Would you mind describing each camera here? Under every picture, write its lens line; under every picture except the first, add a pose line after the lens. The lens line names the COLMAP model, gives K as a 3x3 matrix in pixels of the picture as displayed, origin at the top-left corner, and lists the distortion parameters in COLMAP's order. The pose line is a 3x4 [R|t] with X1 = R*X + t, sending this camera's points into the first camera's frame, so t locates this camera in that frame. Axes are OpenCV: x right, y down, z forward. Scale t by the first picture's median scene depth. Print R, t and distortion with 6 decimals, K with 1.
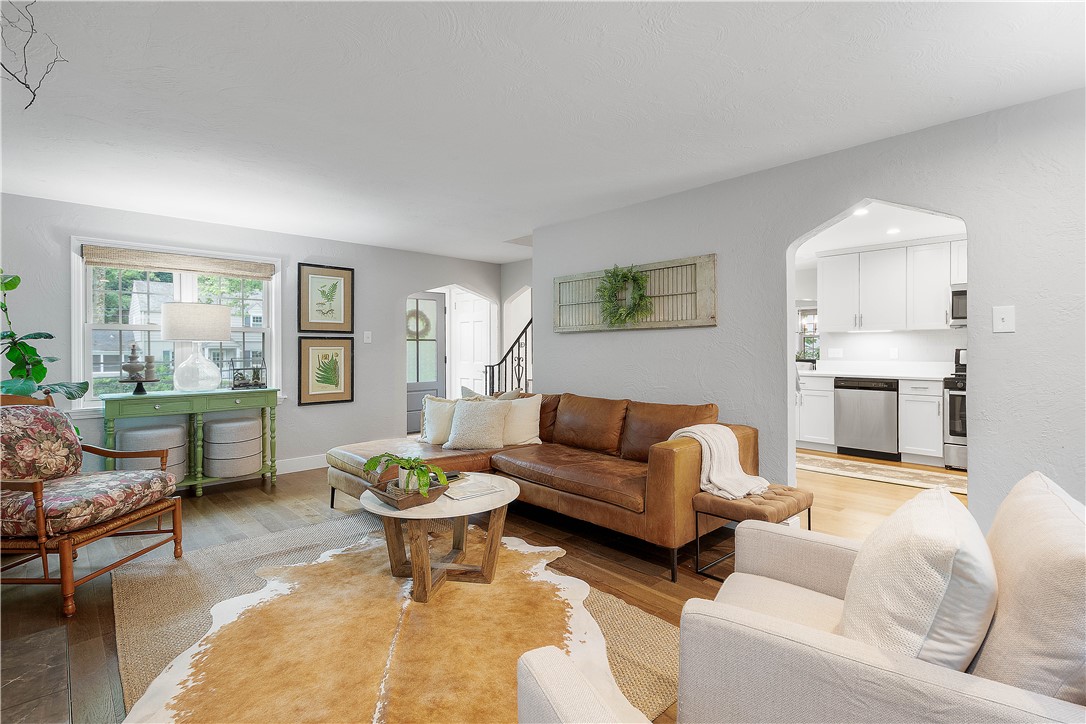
lens RADIAL K [[519.4, 0, 544.2], [0, 519.4, 354.3], [0, 0, 1]] dist [0.009742, -0.002372]
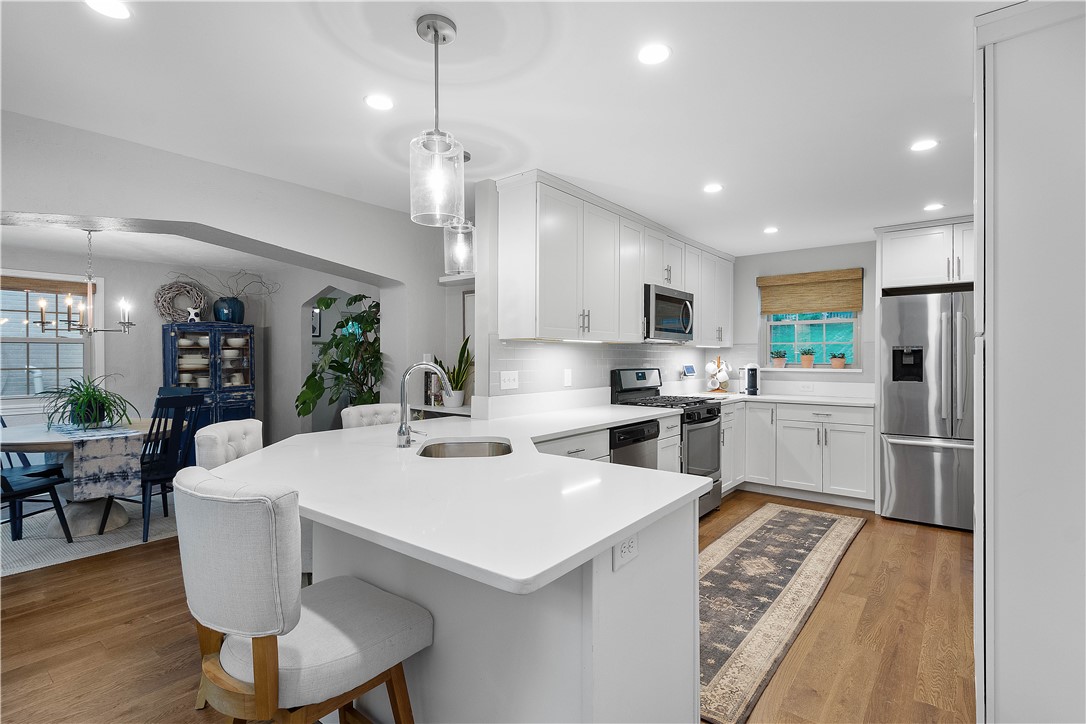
lens RADIAL K [[519.4, 0, 548.7], [0, 519.4, 359.8], [0, 0, 1]] dist [0.009742, -0.002372]
pose [[-0.134419, -0.002593, 0.990921, 0.061625], [0.010757, 0.999934, 0.004076, -0.027795], [-0.990866, 0.011207, -0.134382, 1.202840]]
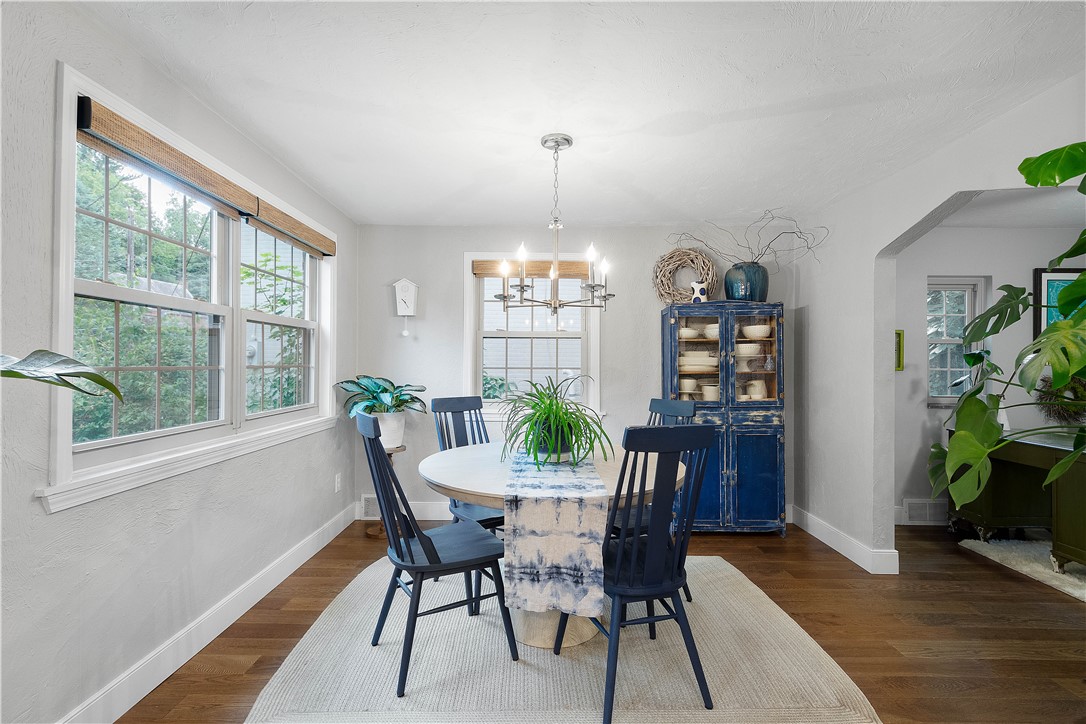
lens RADIAL K [[519.4, 0, 539.2], [0, 519.4, 359.8], [0, 0, 1]] dist [0.009742, -0.002372]
pose [[0.692074, 0.015049, 0.721669, 0.518900], [-0.001356, 0.999808, -0.019549, -0.016451], [-0.721825, 0.012551, 0.691962, 1.427696]]
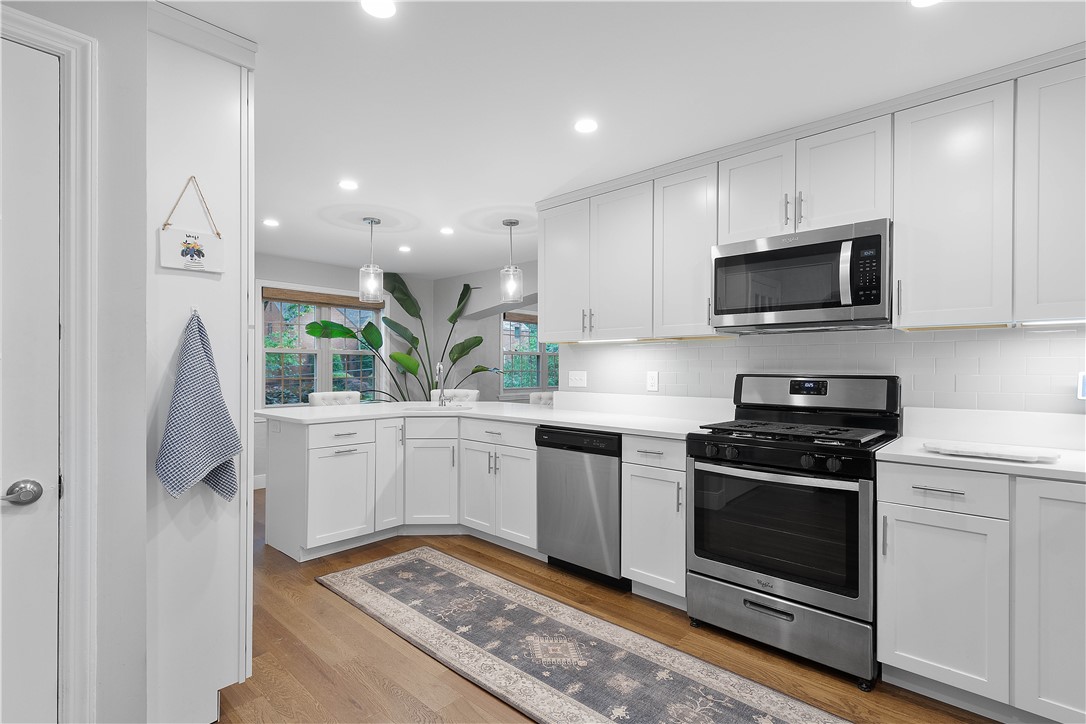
lens RADIAL K [[519.4, 0, 534.5], [0, 519.4, 363.5], [0, 0, 1]] dist [0.009742, -0.002372]
pose [[0.998872, 0.006073, 0.047093, 0.564240], [-0.005077, 0.999762, -0.021229, -0.008505], [-0.047211, 0.020966, 0.998665, 0.492124]]
